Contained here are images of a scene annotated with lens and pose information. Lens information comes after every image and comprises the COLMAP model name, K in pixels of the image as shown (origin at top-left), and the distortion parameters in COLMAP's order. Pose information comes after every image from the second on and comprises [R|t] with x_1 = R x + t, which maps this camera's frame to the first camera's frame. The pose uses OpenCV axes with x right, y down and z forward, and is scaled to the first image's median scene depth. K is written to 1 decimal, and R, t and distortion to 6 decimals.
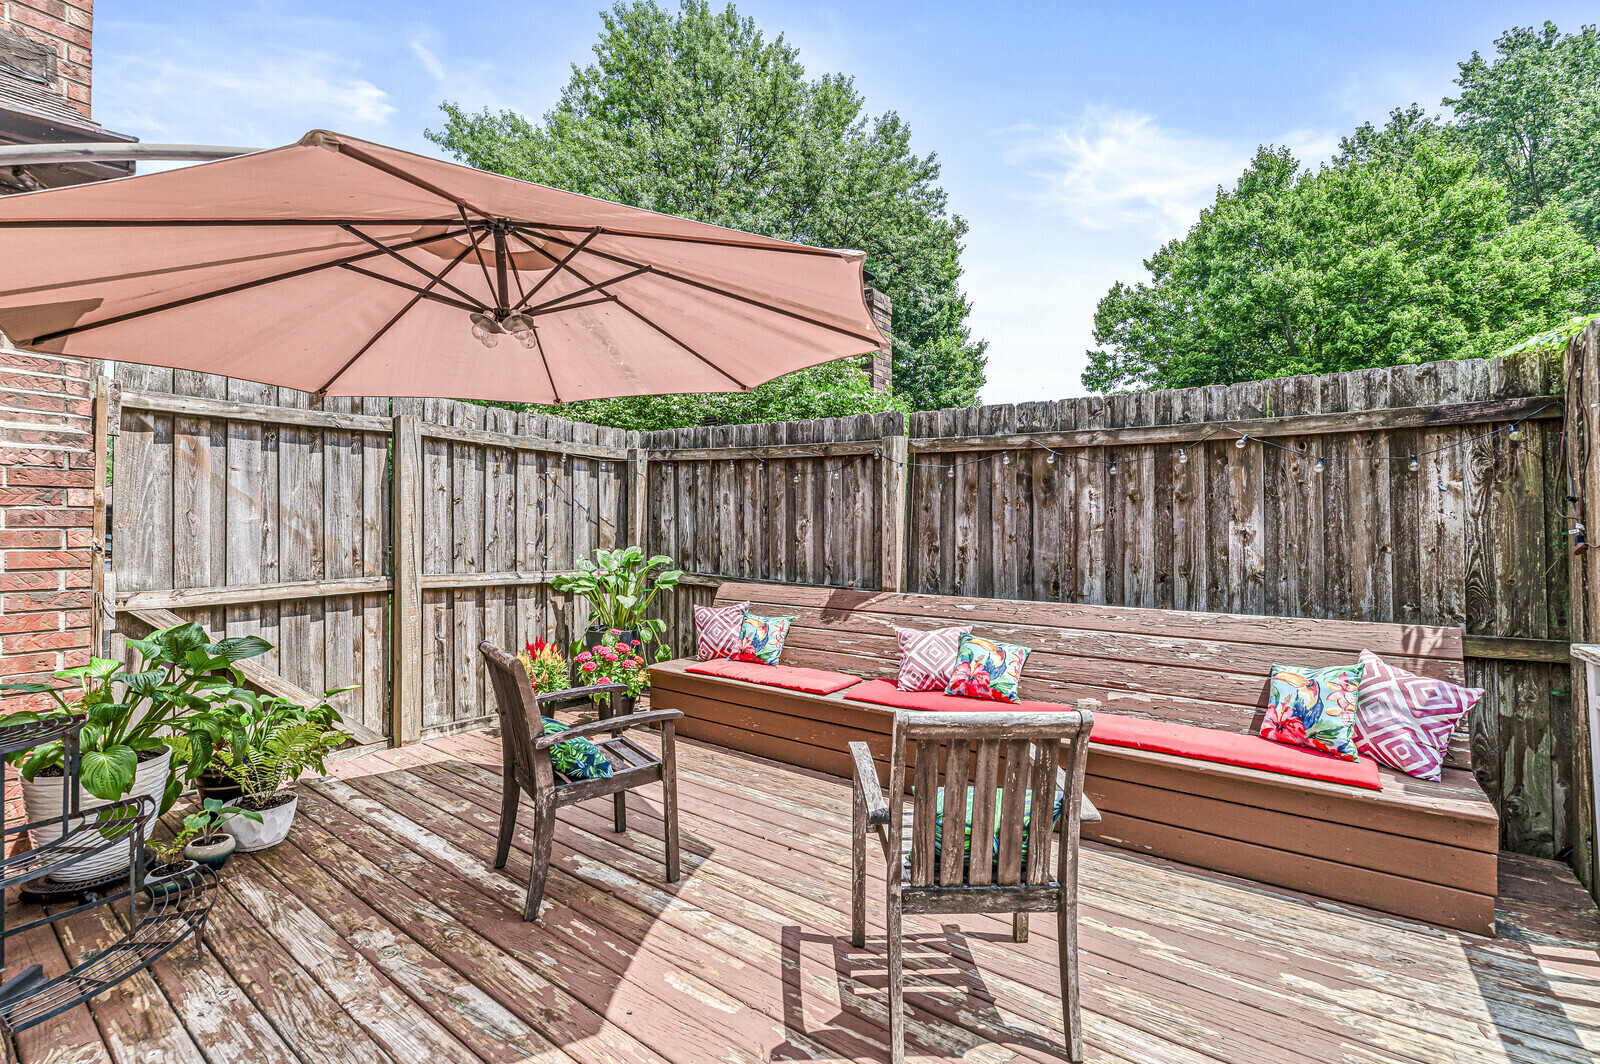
lens RADIAL K [[691.3, 0, 806.9], [0, 691.3, 516.2], [0, 0, 1]] dist [-0.000645, 0.000640]
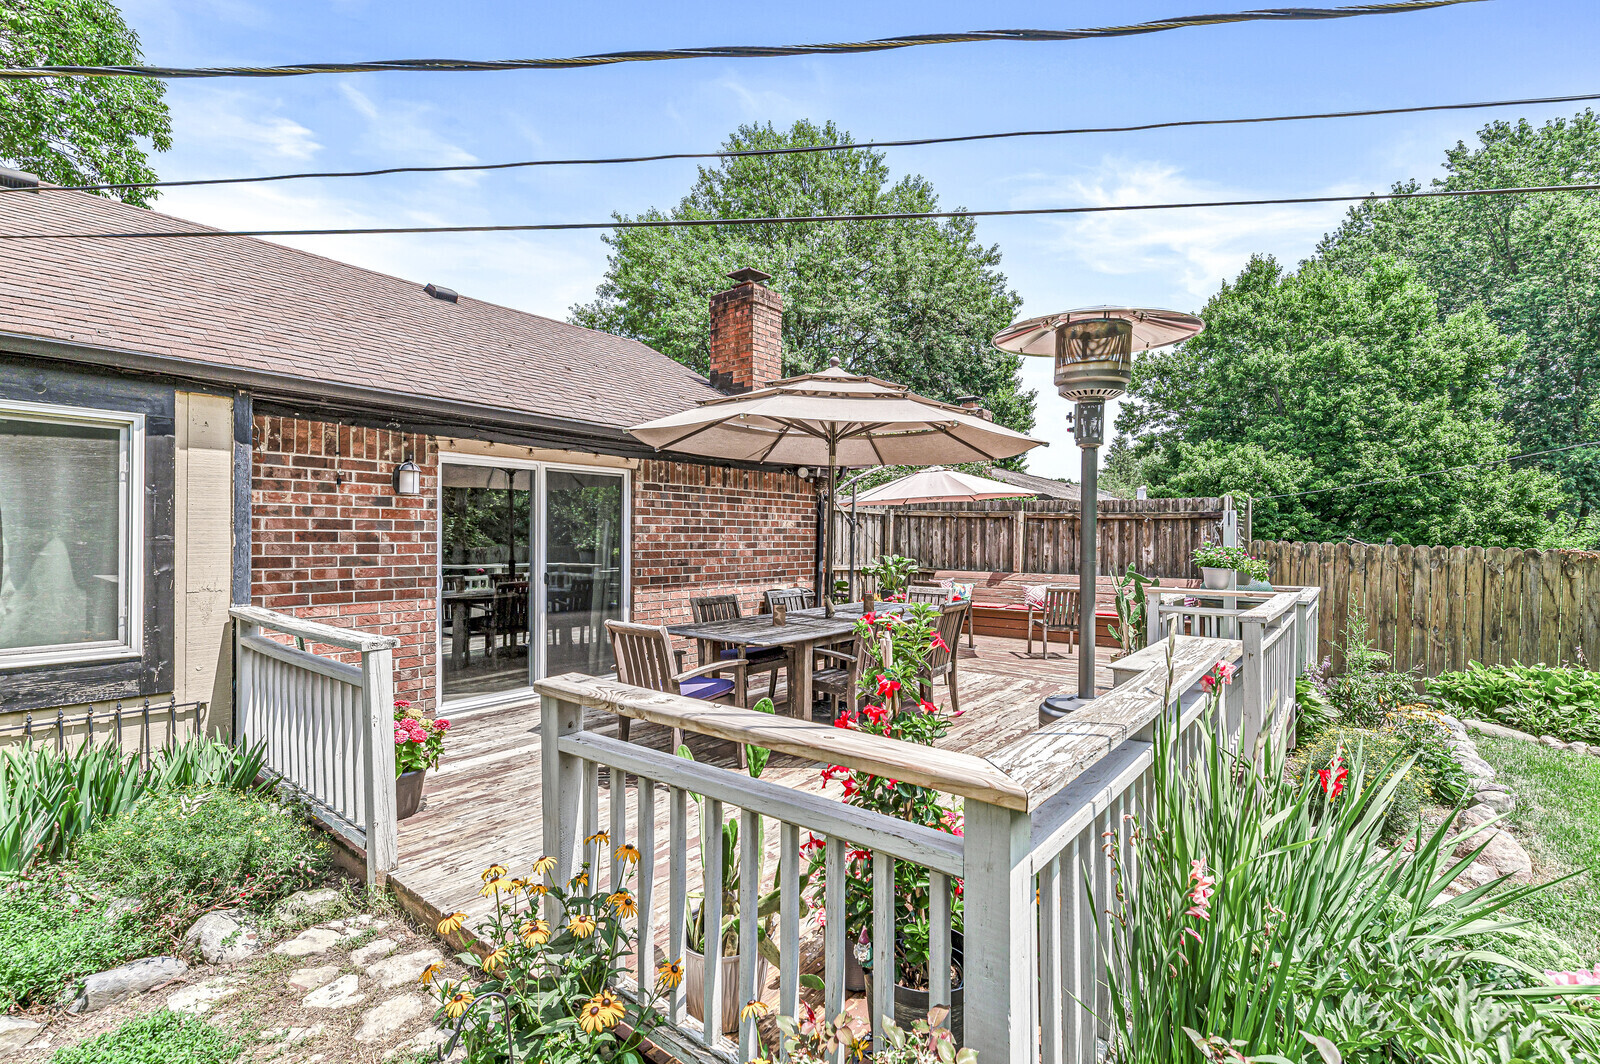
lens RADIAL K [[712.6, 0, 809.0], [0, 712.6, 535.6], [0, 0, 1]] dist [0.000557, -0.000328]
pose [[0.999241, 0.007645, -0.038198, -0.472566], [-0.007281, 0.999927, 0.009677, -0.041068], [0.038269, -0.009391, 0.999223, -1.425938]]
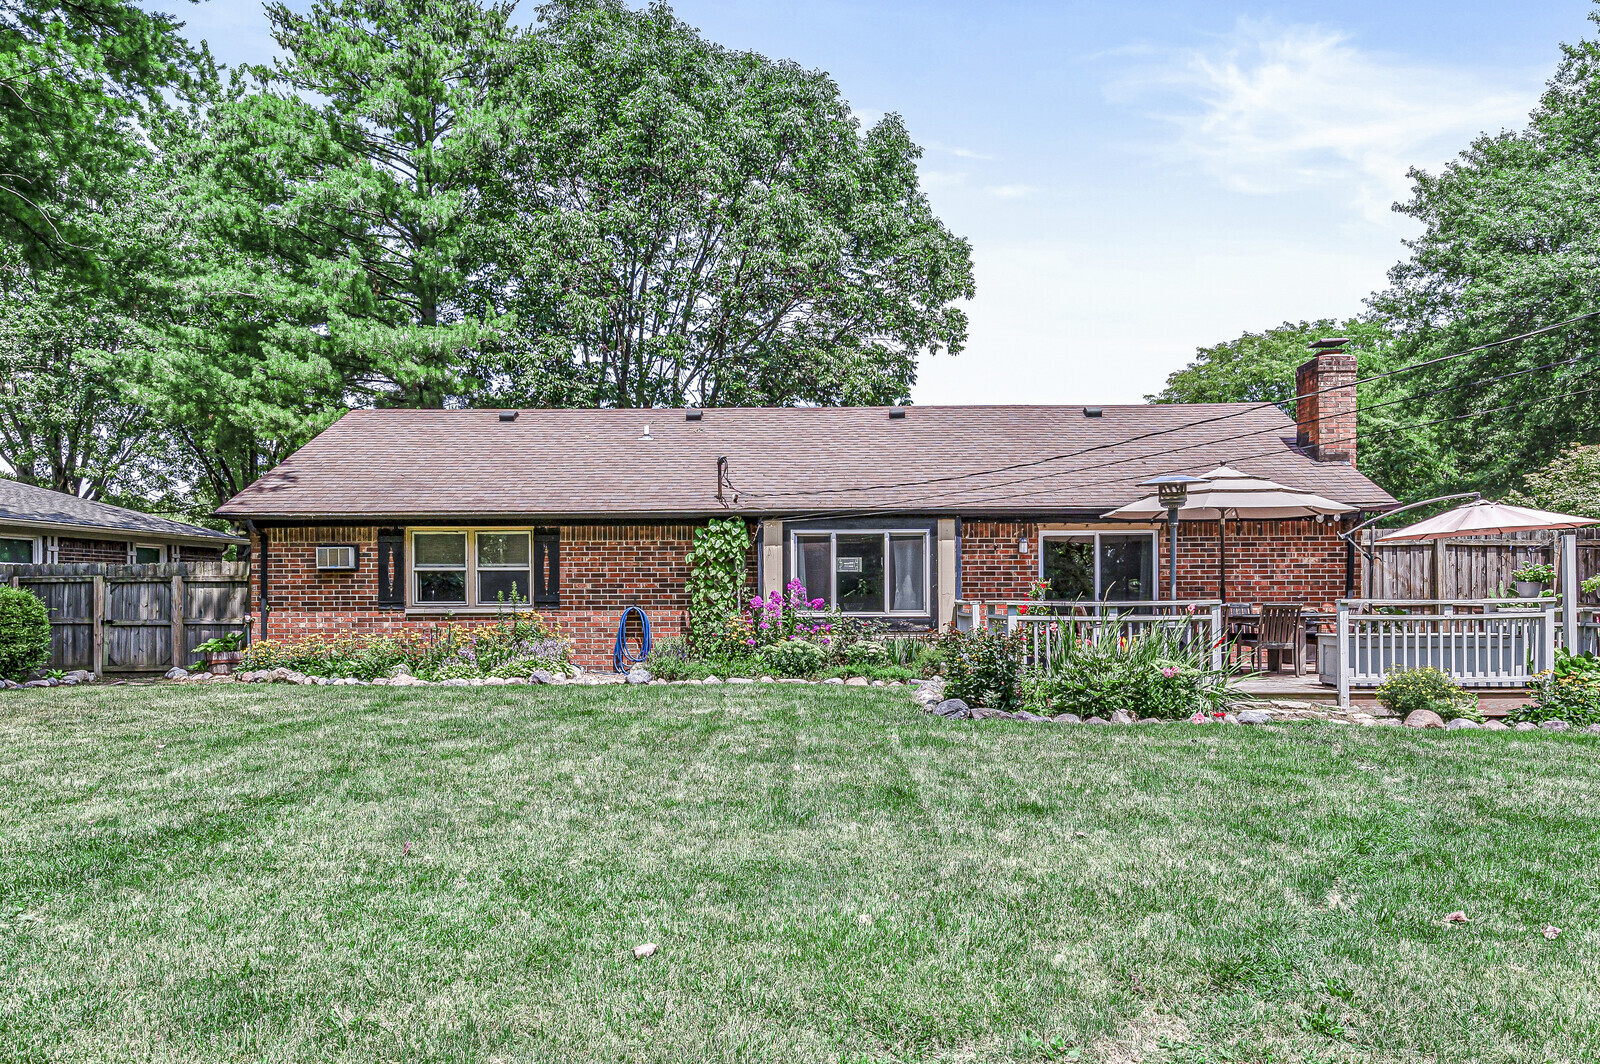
lens RADIAL K [[1084.0, 0, 803.0], [0, 1084.0, 612.8], [0, 0, 1]] dist [-0.000841, 0.001624]
pose [[0.568833, 0.007829, -0.822416, 1.212190], [0.013707, 0.999726, 0.018997, 0.022745], [0.822339, -0.022079, 0.568569, -2.825547]]
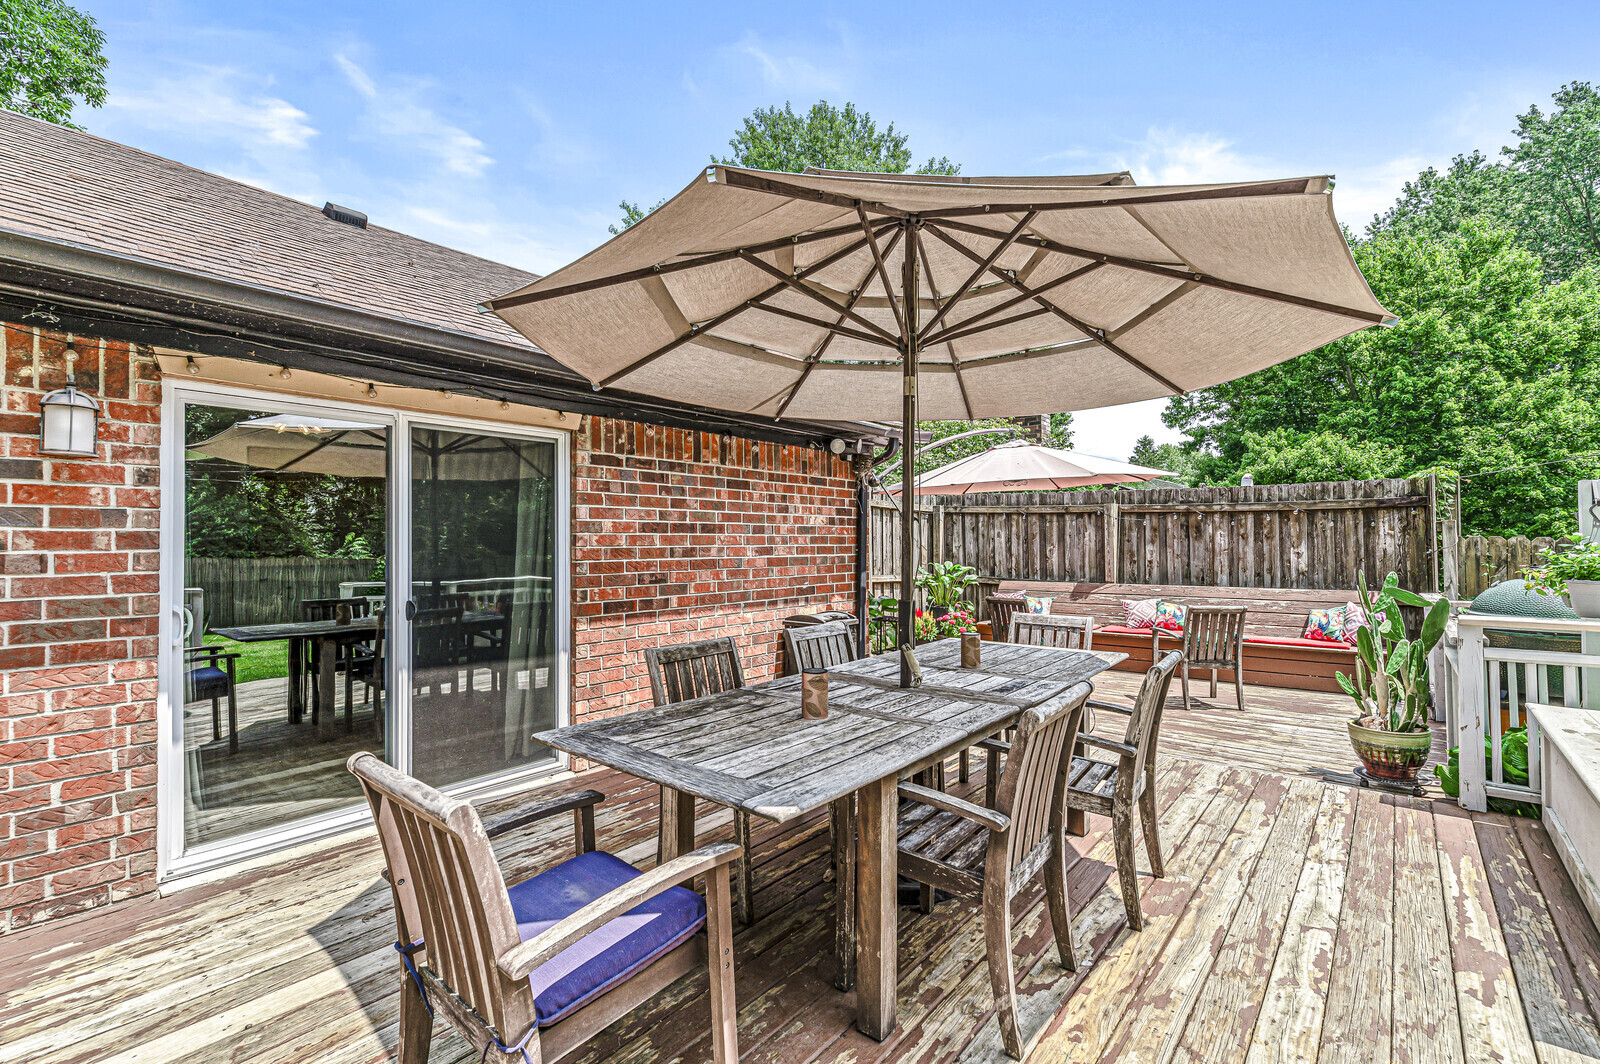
lens RADIAL K [[694.4, 0, 805.5], [0, 694.4, 532.8], [0, 0, 1]] dist [-0.000078, -0.000133]
pose [[0.997472, -0.005198, -0.070868, -0.524657], [0.004875, 0.999977, -0.004727, -0.025304], [0.070891, 0.004370, 0.997475, -0.892432]]
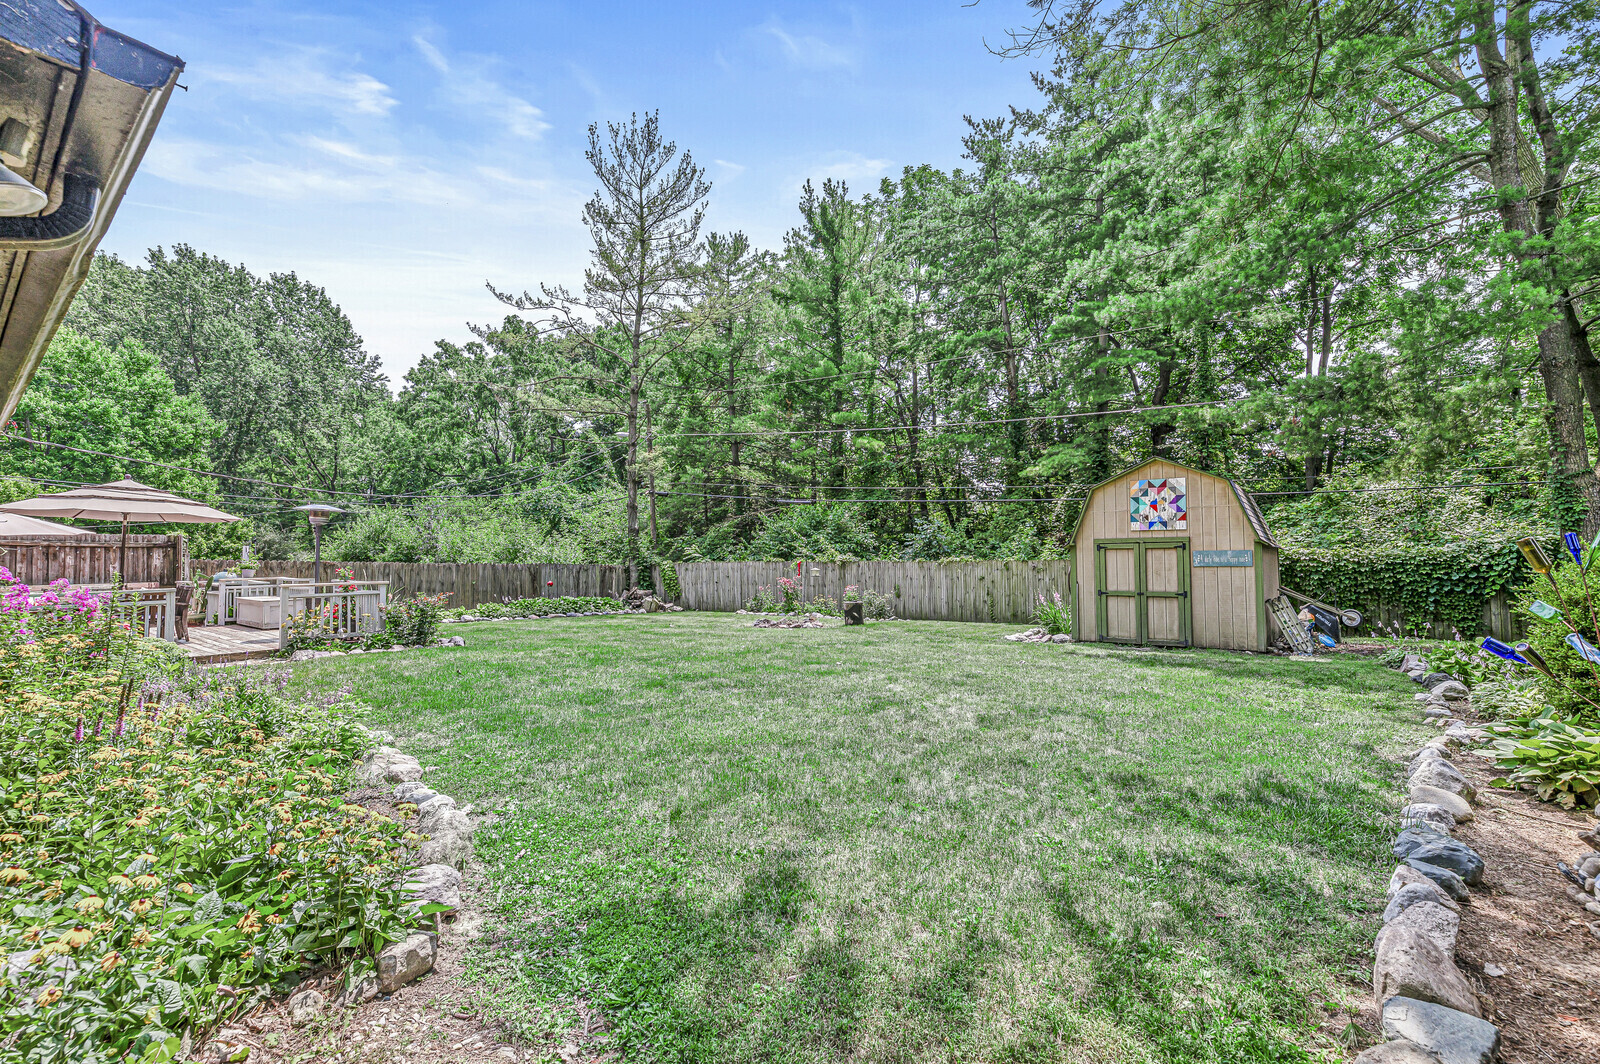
lens RADIAL K [[723.4, 0, 800.0], [0, 723.4, 532.0], [0, 0, 1]] dist [0.001716, 0.000577]
pose [[0.063720, 0.034866, 0.997359, -2.706636], [-0.004331, 0.999390, -0.034660, -0.042603], [-0.997958, -0.002111, 0.063832, -2.686895]]
